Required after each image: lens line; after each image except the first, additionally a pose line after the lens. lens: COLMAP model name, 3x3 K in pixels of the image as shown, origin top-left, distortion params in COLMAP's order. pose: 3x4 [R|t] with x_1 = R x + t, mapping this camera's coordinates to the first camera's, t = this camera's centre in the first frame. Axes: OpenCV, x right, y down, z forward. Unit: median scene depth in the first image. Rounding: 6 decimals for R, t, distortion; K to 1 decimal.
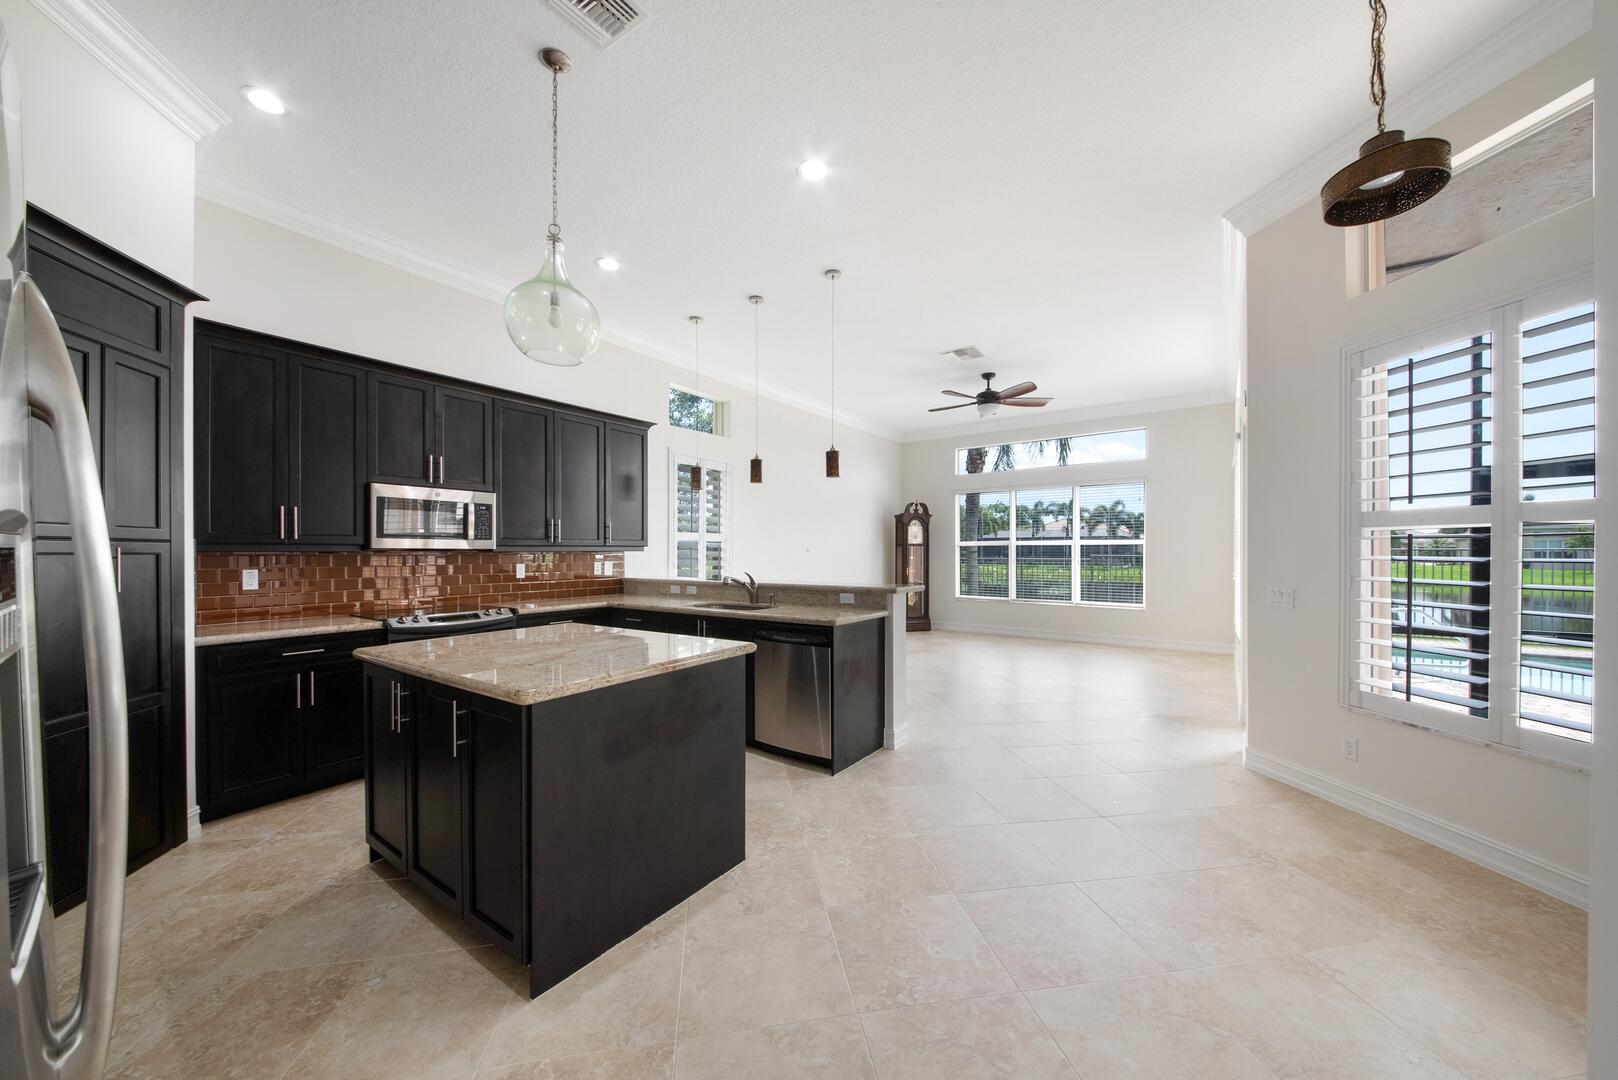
lens RADIAL K [[591.4, 0, 837.2], [0, 591.4, 553.5], [0, 0, 1]] dist [0.058003, -0.000038]
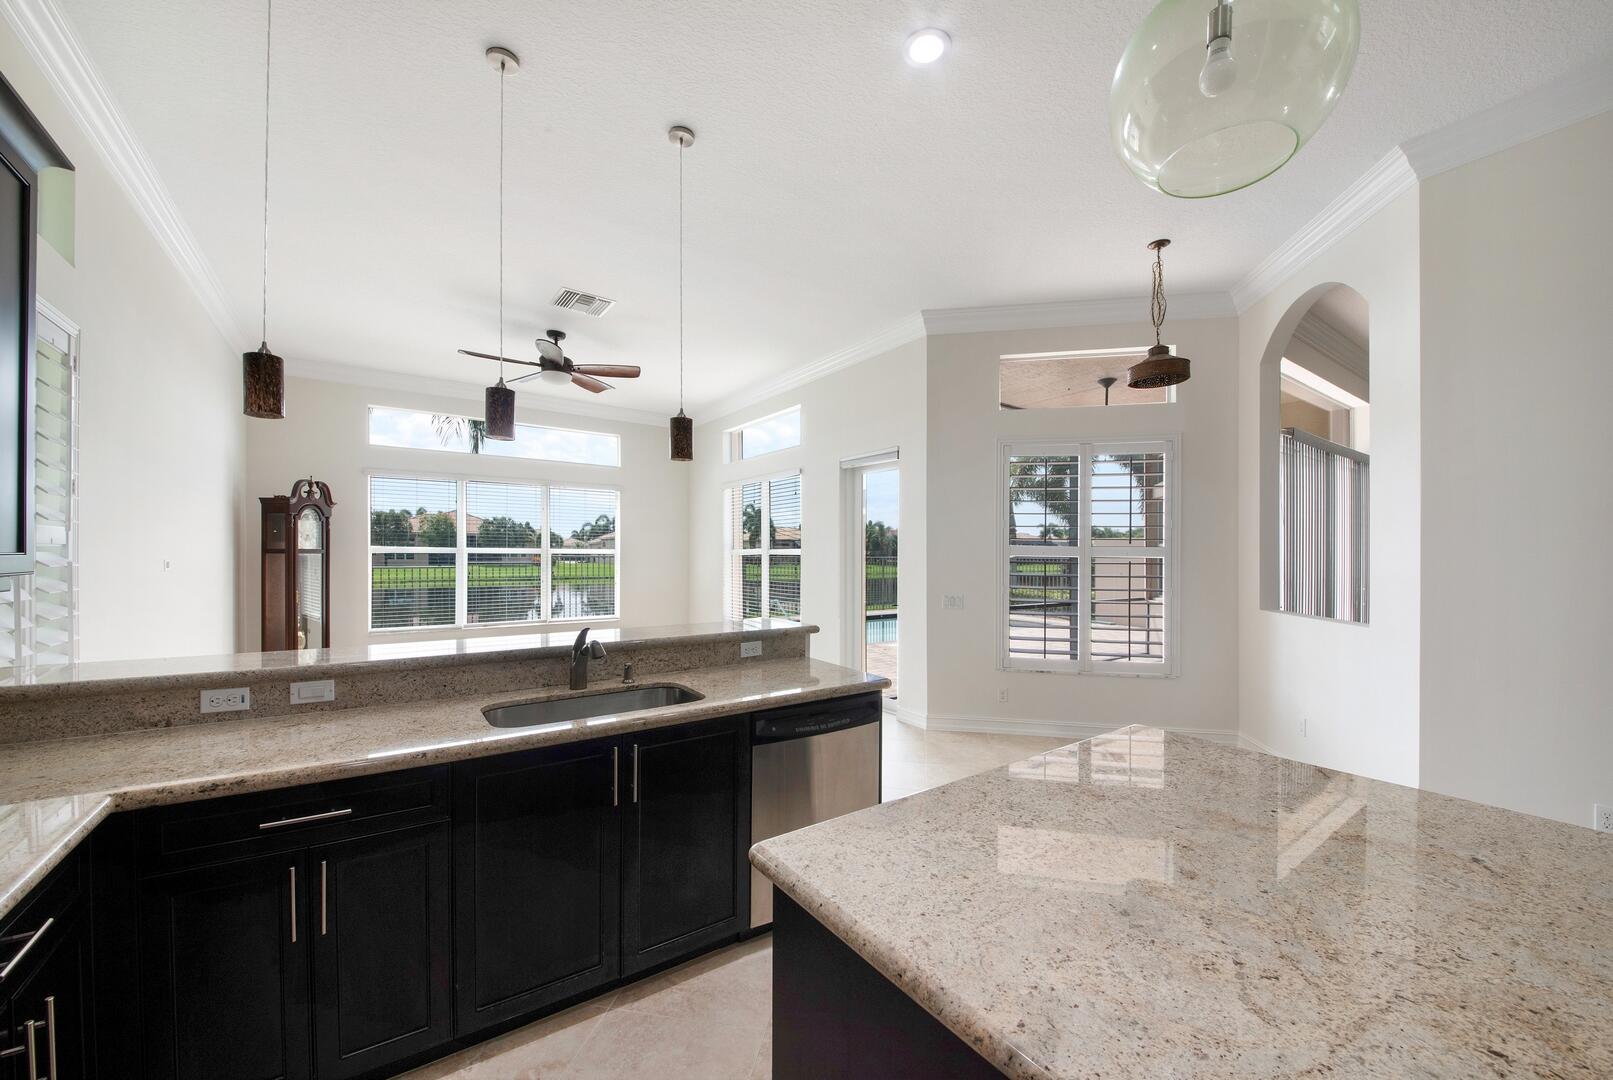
lens RADIAL K [[604.4, 0, 807.9], [0, 604.4, 572.3], [0, 0, 1]] dist [0.001416, -0.000025]
pose [[0.359527, -0.028472, 0.932700, -0.641001], [-0.004752, 0.999466, 0.032342, -0.036815], [-0.933123, -0.016060, 0.359199, 0.741101]]
